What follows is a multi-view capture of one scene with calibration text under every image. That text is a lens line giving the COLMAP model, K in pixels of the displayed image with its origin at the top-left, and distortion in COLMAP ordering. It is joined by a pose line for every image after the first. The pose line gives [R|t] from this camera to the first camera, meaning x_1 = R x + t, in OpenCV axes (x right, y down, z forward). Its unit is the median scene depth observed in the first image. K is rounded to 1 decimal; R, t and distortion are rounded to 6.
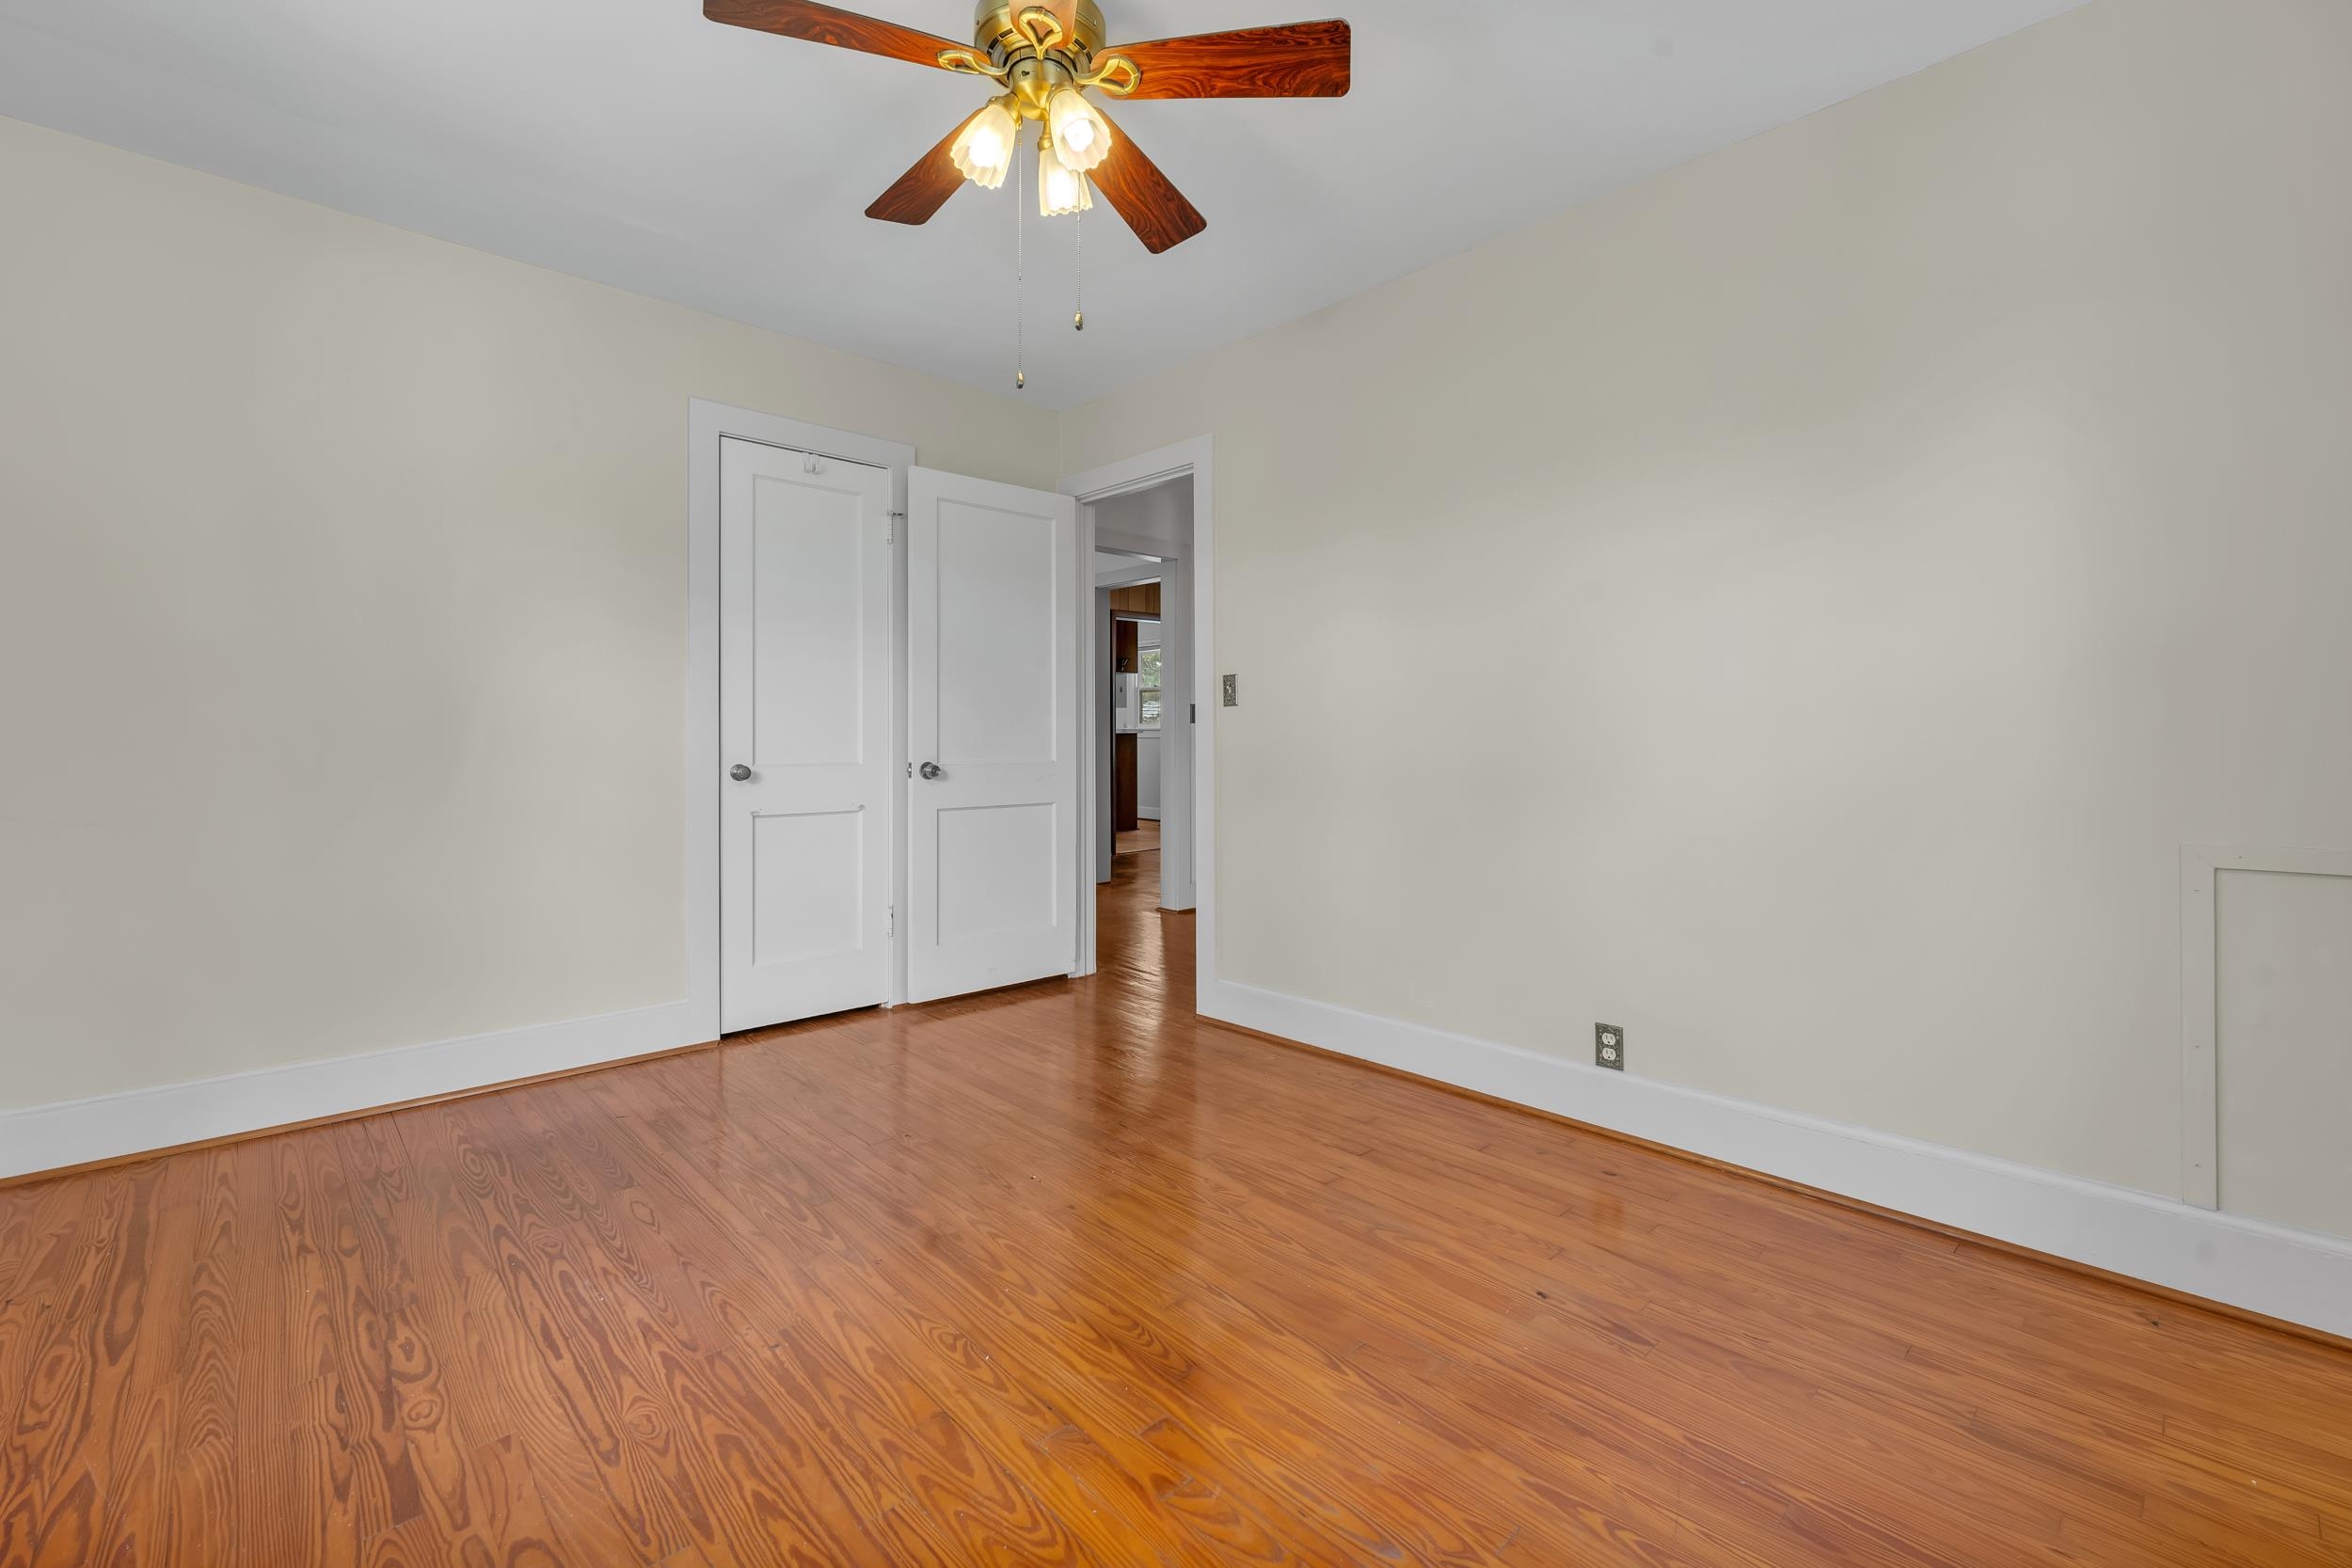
lens RADIAL K [[992.7, 0, 1168.1], [0, 992.7, 728.0], [0, 0, 1]] dist [-0.000146, 0.000055]
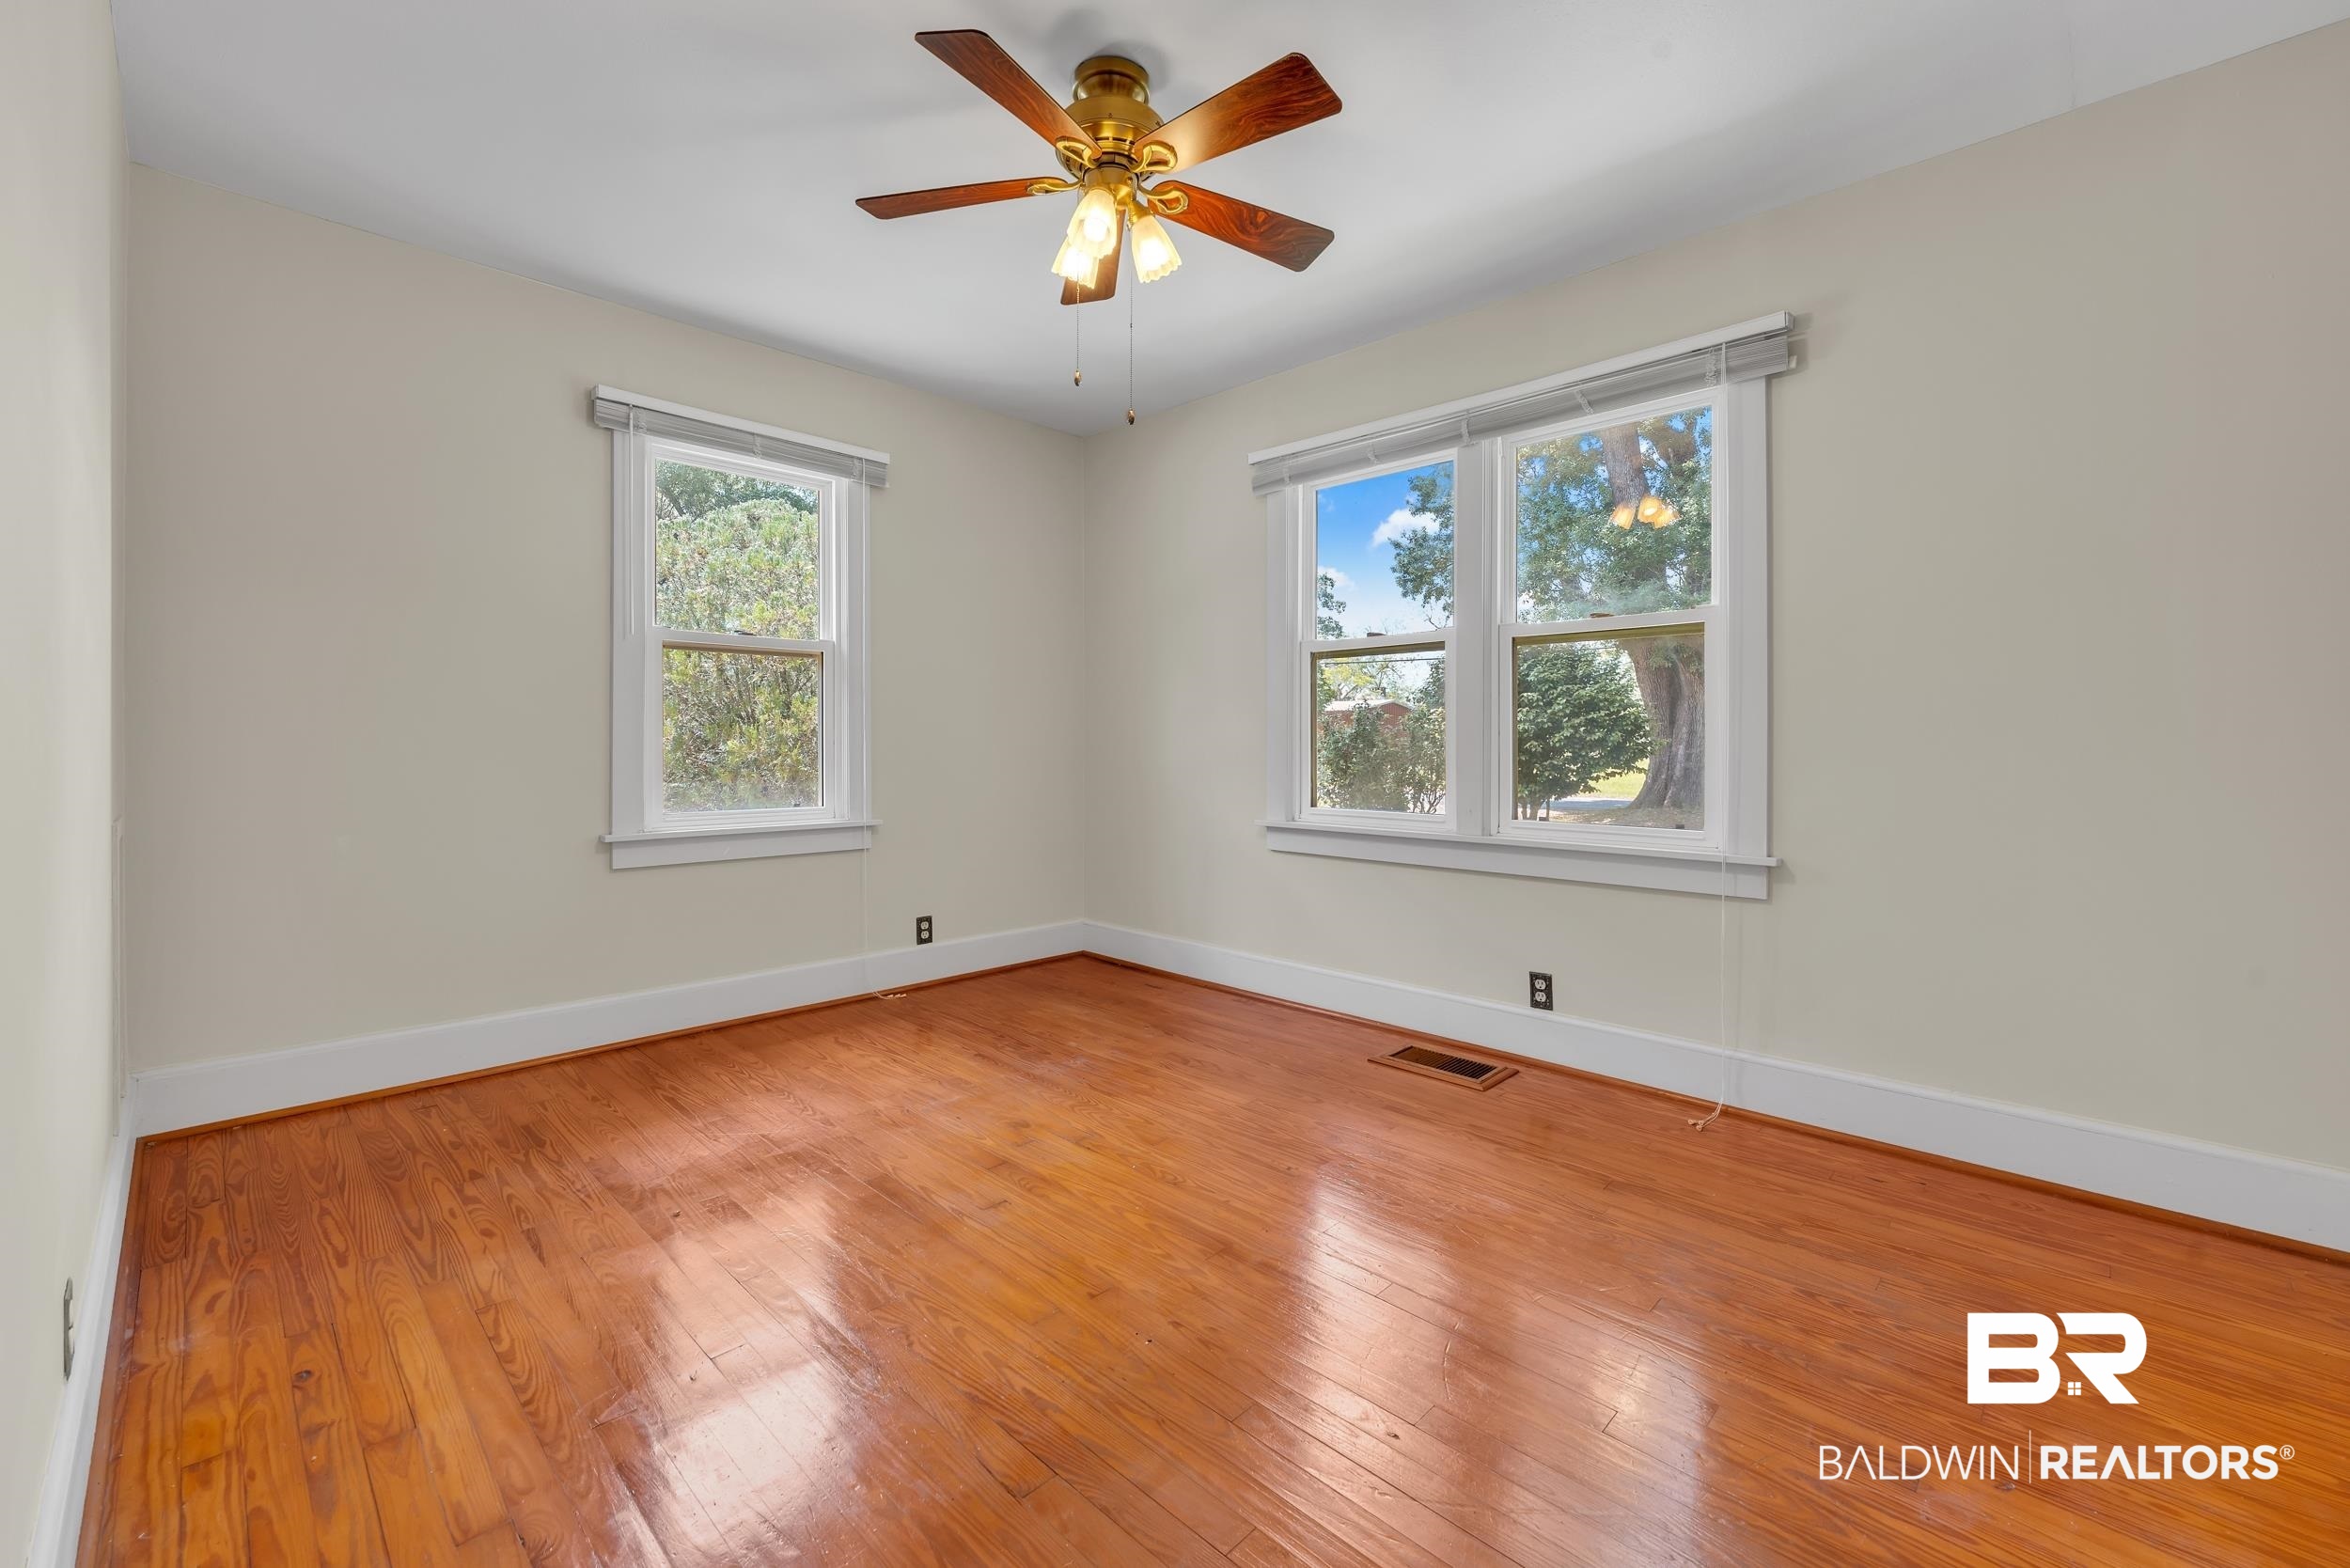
lens RADIAL K [[964.6, 0, 1170.7], [0, 964.6, 752.1], [0, 0, 1]] dist [0.000012, 0.000063]
pose [[-0.999181, -0.001743, -0.040428, -0.160629], [-0.001875, 0.999993, 0.003250, 0.023804], [0.040422, 0.003324, -0.999177, 2.225668]]
